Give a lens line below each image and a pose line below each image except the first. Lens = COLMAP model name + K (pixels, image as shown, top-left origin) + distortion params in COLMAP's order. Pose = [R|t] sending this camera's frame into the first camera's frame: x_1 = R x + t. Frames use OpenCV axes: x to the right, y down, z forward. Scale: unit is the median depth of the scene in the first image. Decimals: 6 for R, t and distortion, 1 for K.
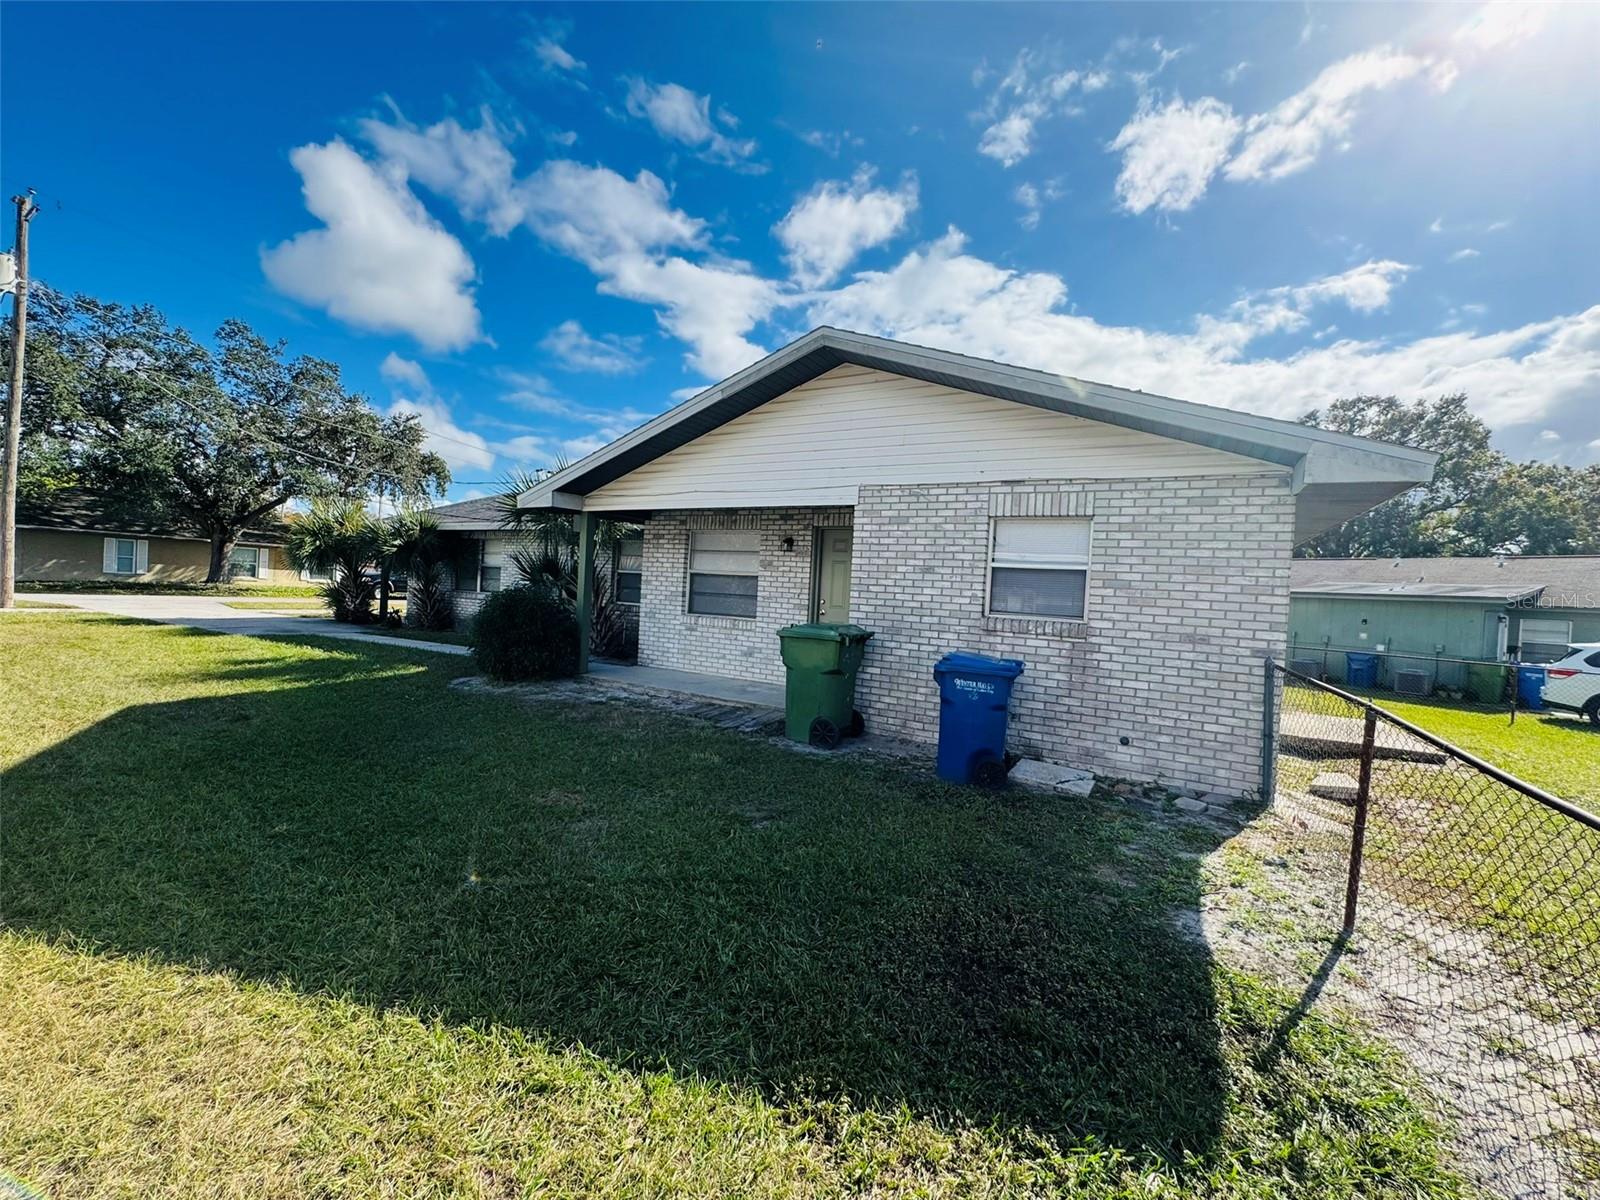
lens RADIAL K [[640.8, 0, 798.9], [0, 640.8, 598.9], [0, 0, 1]] dist [0.000217, -0.000505]
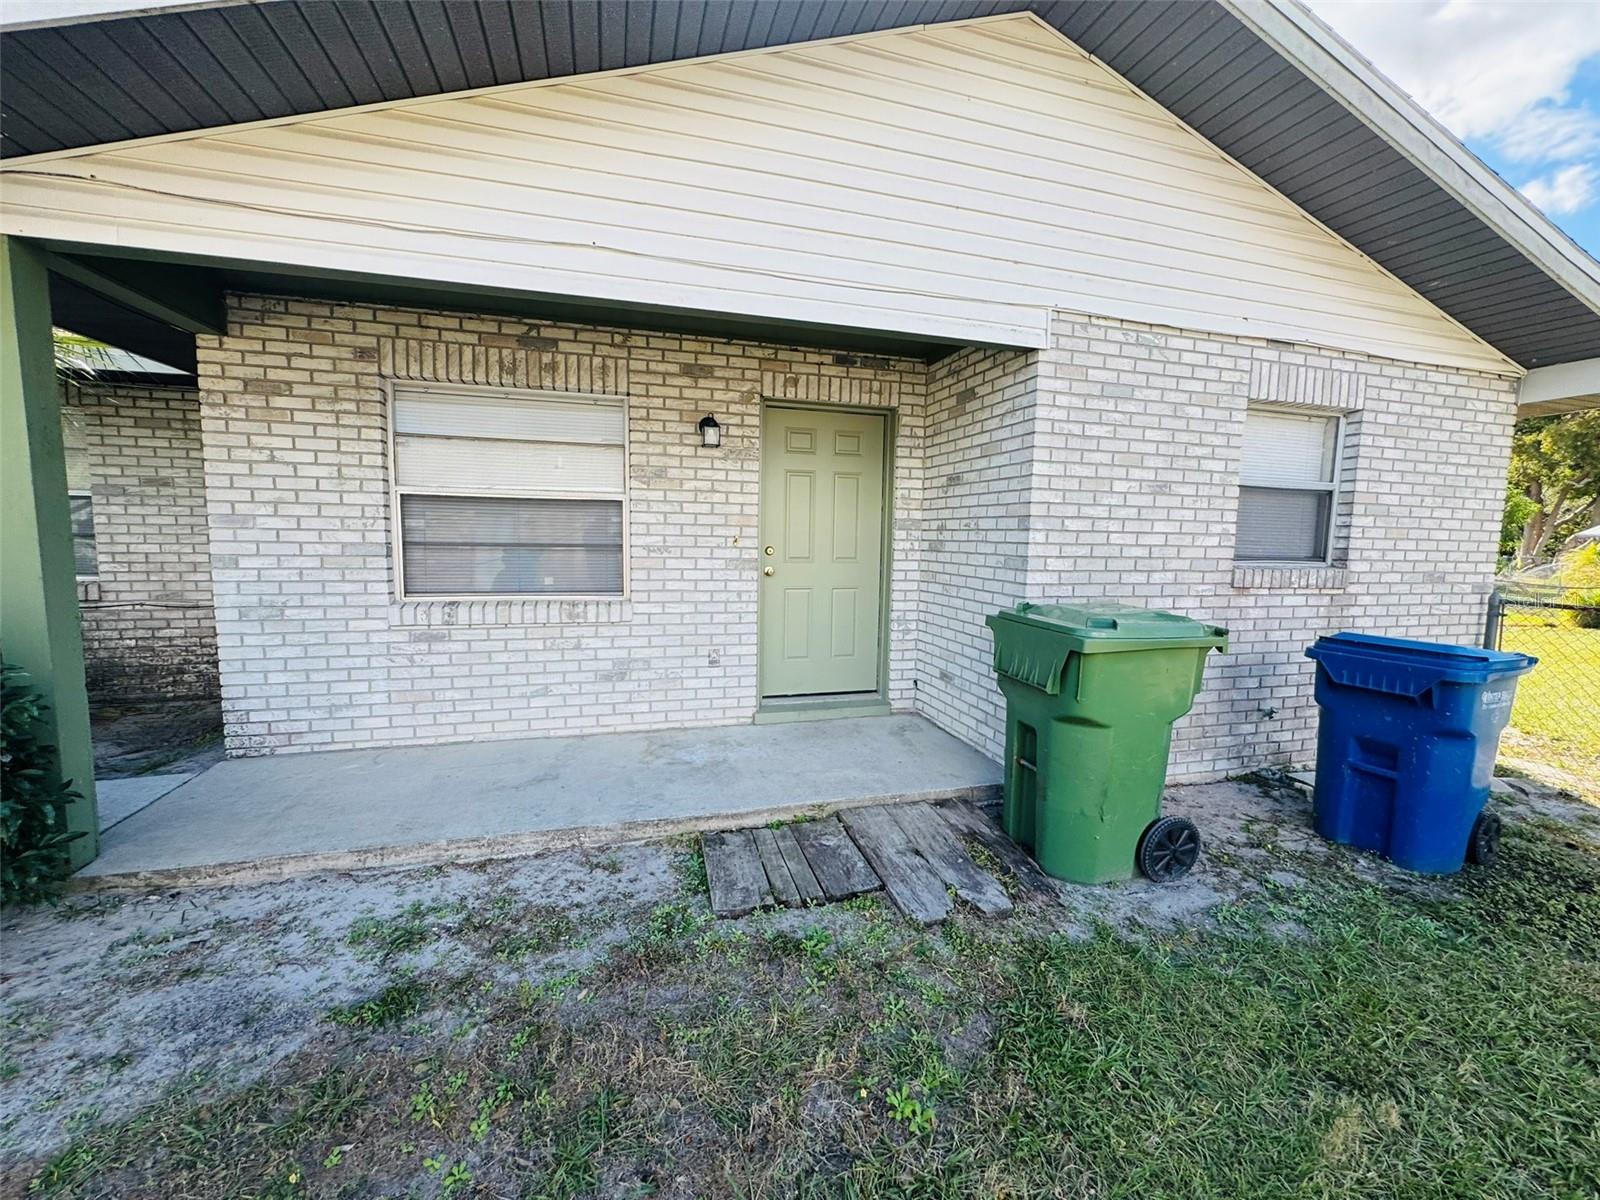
lens RADIAL K [[640.8, 0, 798.9], [0, 640.8, 598.9], [0, 0, 1]] dist [0.000217, -0.000505]
pose [[0.698034, -0.111827, 0.707278, -0.413050], [0.028149, 0.991252, 0.128945, -0.030180], [-0.715511, -0.070099, 0.695076, 0.816245]]
